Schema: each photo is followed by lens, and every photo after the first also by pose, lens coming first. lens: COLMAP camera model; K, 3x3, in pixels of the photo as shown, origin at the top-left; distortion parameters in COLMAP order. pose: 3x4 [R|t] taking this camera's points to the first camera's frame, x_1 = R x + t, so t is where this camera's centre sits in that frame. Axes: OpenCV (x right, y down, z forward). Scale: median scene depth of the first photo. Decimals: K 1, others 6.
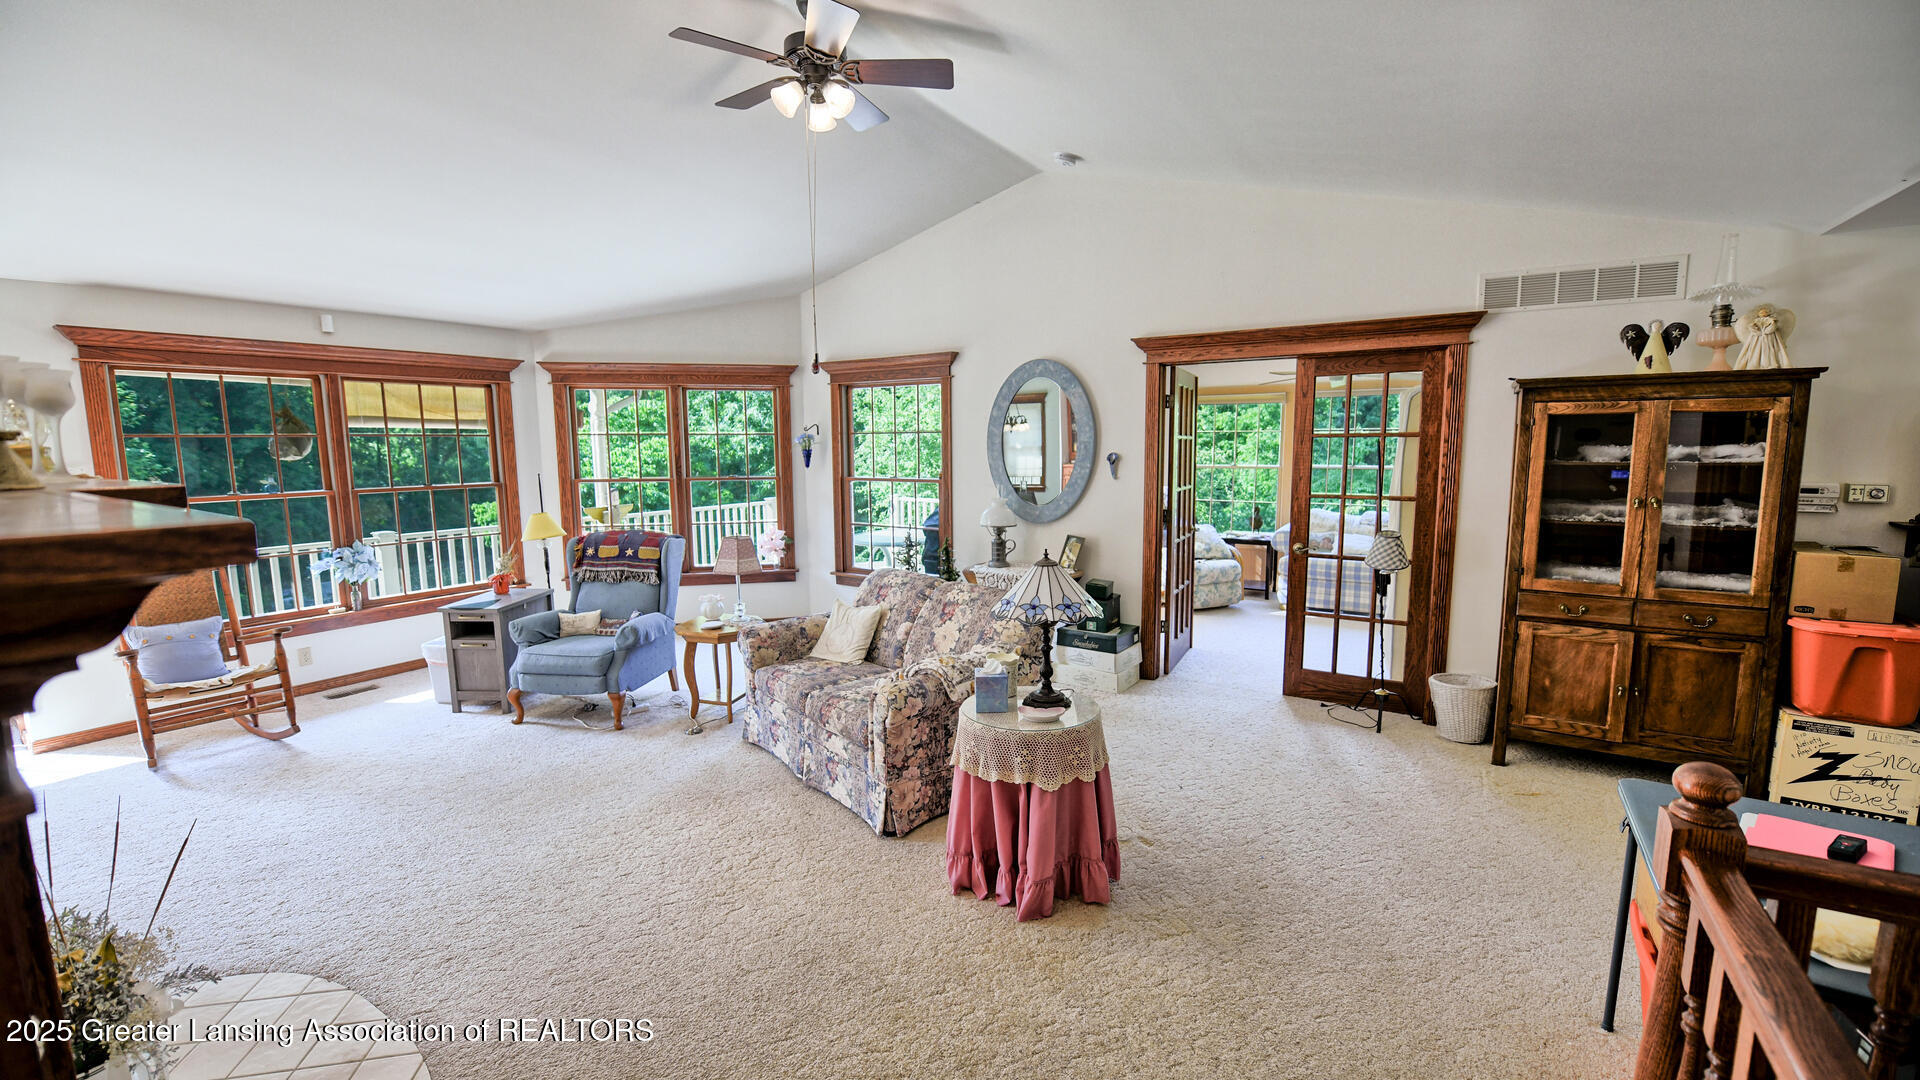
lens RADIAL K [[765.6, 0, 961.9], [0, 765.6, 535.3], [0, 0, 1]] dist [-0.001953, -0.000910]
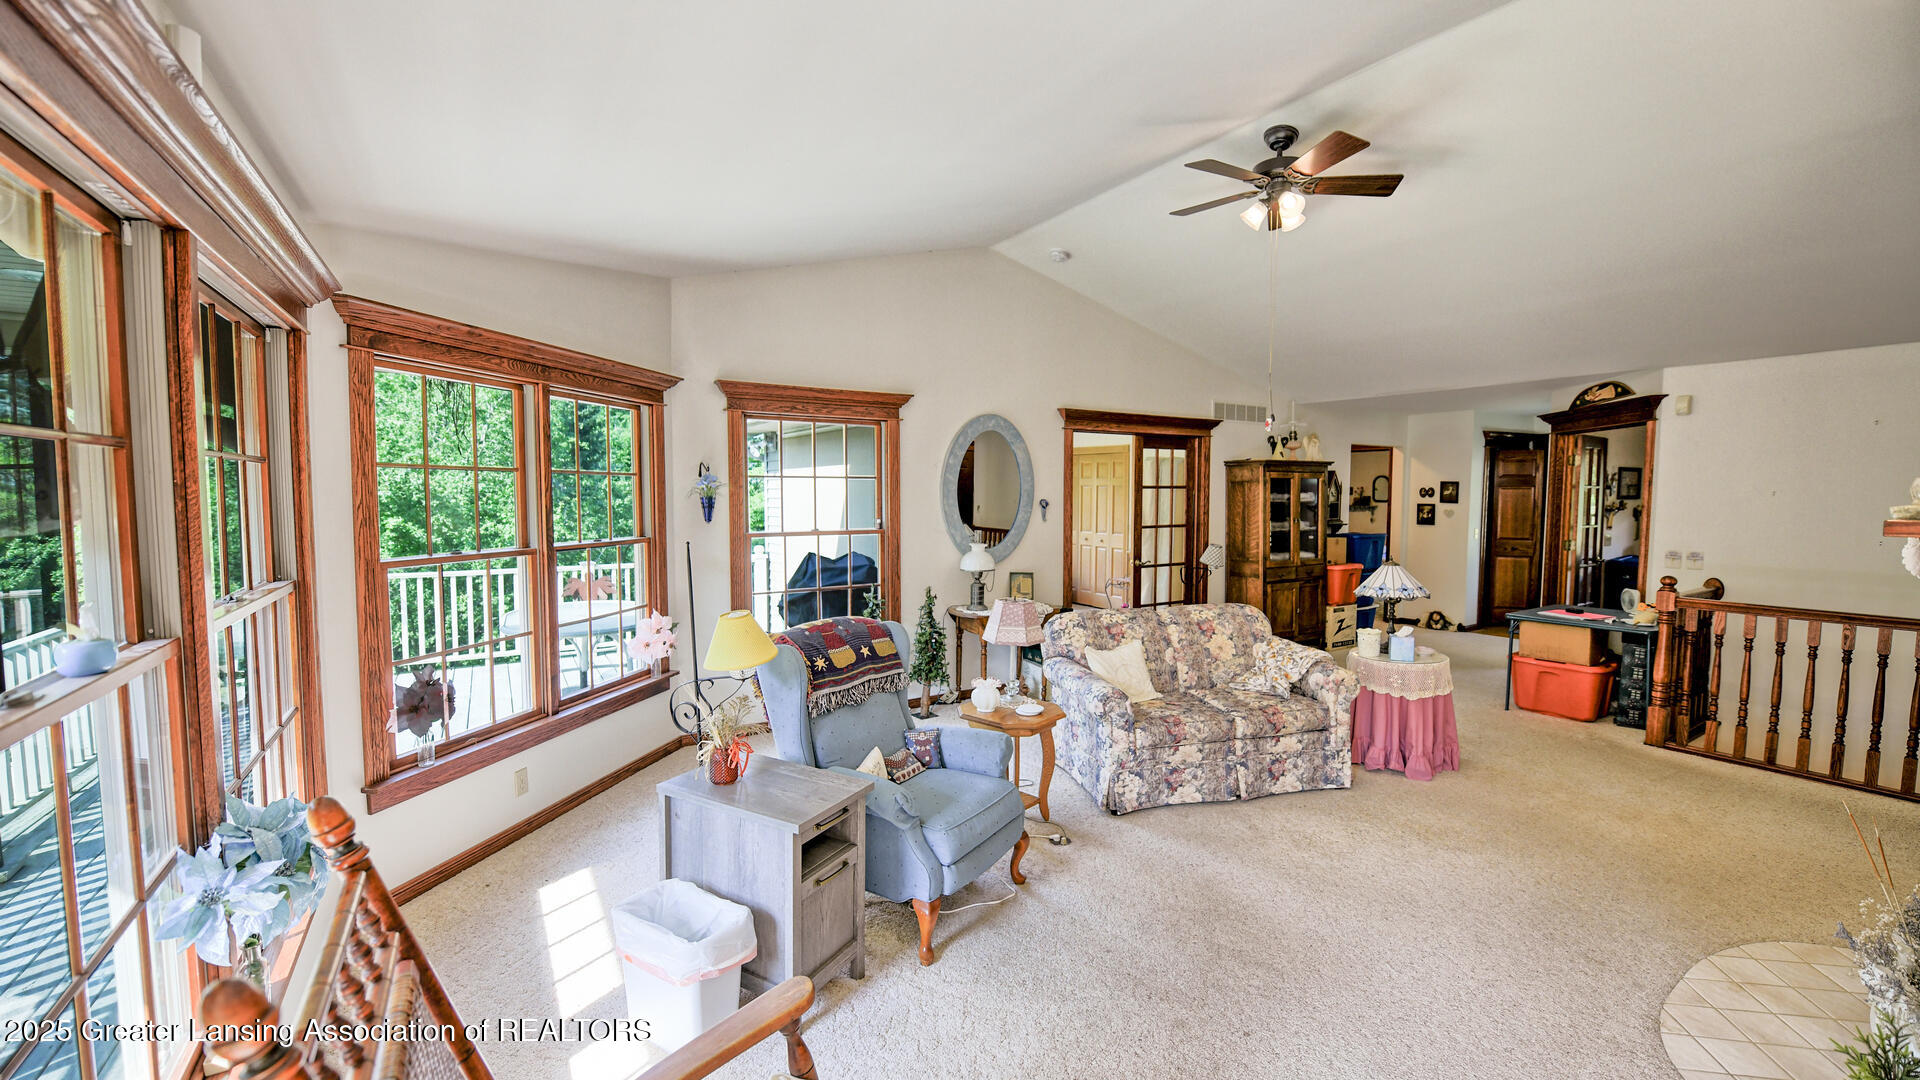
lens RADIAL K [[765.6, 0, 959.3], [0, 765.6, 541.1], [0, 0, 1]] dist [-0.001953, -0.000910]
pose [[0.434972, -0.054311, 0.898805, -1.092189], [0.100381, 0.994882, 0.011537, -0.080029], [-0.894831, 0.085205, 0.438198, 0.692187]]
